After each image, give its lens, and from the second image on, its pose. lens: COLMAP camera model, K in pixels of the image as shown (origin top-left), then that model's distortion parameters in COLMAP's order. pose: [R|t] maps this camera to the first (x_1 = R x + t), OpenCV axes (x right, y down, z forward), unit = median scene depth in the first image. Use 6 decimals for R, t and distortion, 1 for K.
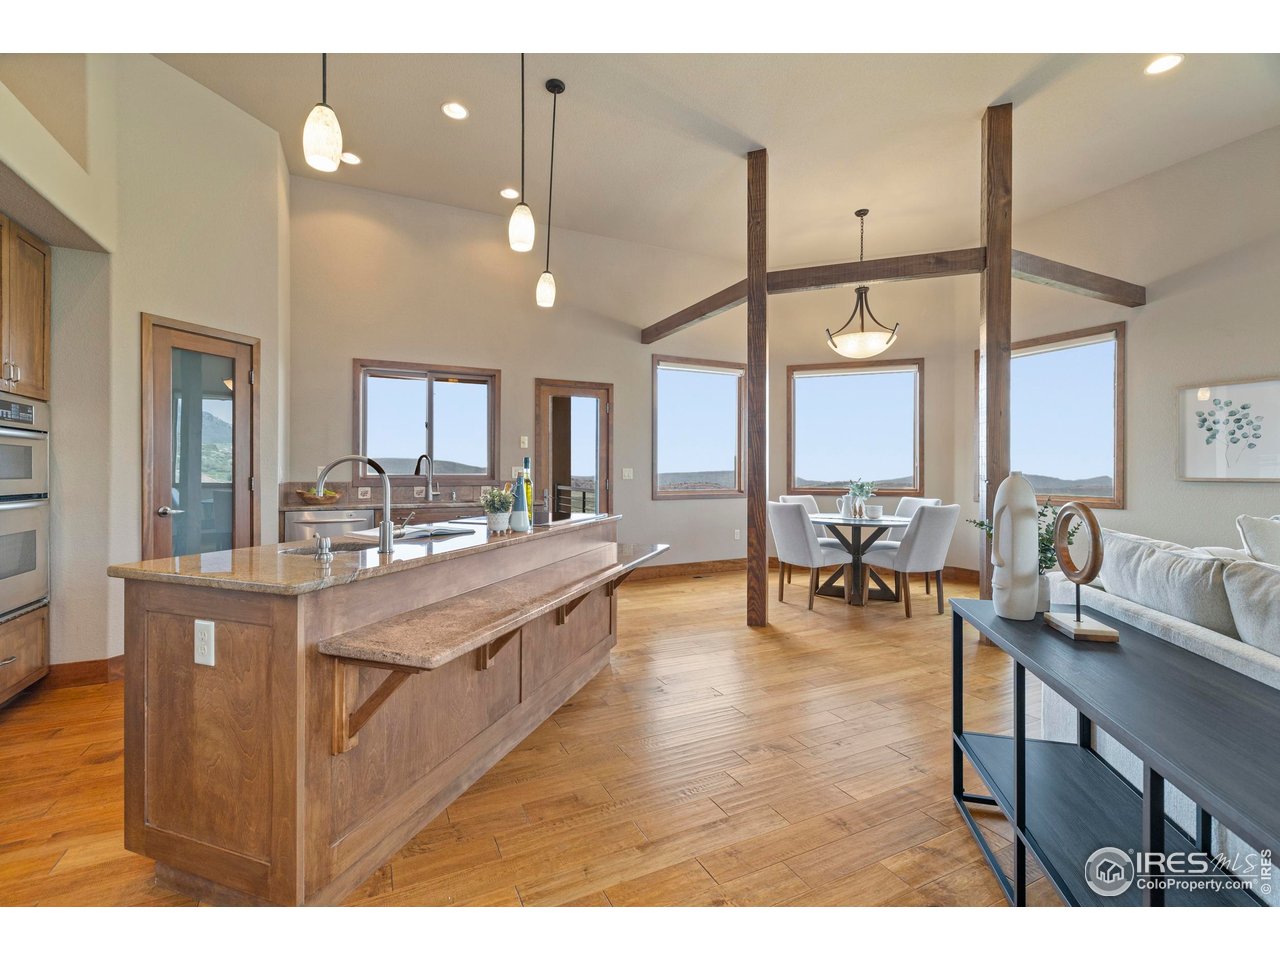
lens RADIAL K [[557.0, 0, 627.2], [0, 557.0, 475.6], [0, 0, 1]] dist [-0.002559, 0.000020]
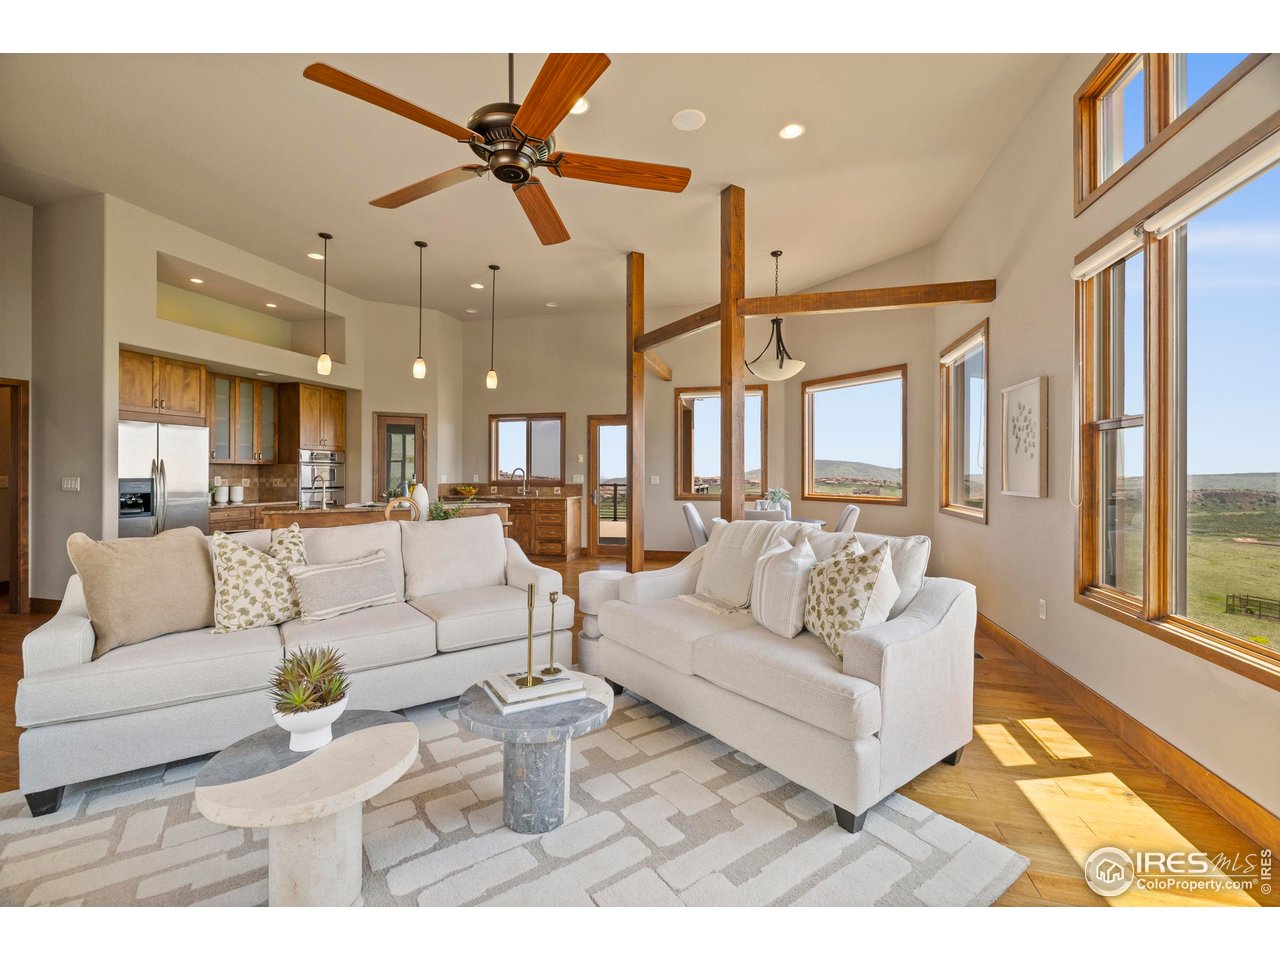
lens RADIAL K [[557.0, 0, 627.2], [0, 557.0, 475.6], [0, 0, 1]] dist [-0.002559, 0.000020]
pose [[0.758781, 0.003593, -0.651336, 0.936085], [-0.004539, 0.999990, 0.000229, -0.014877], [0.651330, 0.002783, 0.758790, -0.065454]]
